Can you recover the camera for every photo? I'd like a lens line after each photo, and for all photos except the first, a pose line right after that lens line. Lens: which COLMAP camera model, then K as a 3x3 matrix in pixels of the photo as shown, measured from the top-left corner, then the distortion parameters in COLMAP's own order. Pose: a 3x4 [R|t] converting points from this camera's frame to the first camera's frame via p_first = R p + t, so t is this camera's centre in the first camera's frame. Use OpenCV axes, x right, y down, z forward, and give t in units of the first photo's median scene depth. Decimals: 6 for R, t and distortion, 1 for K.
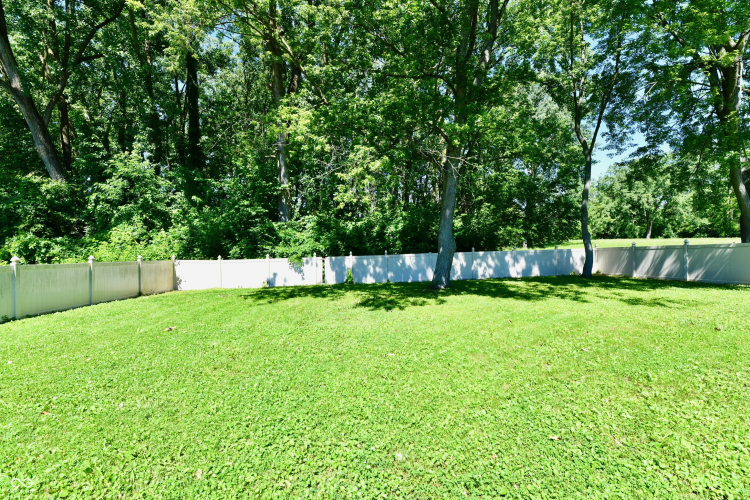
lens RADIAL K [[308.0, 0, 379.6], [0, 308.0, 241.3], [0, 0, 1]] dist [-0.001907, -0.000266]
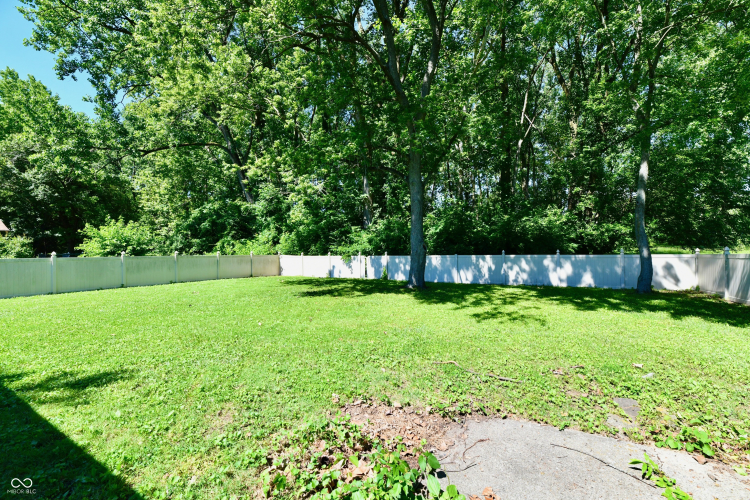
lens RADIAL K [[308.0, 0, 379.6], [0, 308.0, 241.3], [0, 0, 1]] dist [-0.001907, -0.000266]
pose [[0.851763, 0.002589, -0.523921, 0.482870], [0.000449, 0.999984, 0.005671, -0.010965], [0.523927, -0.005065, 0.851748, 0.005161]]
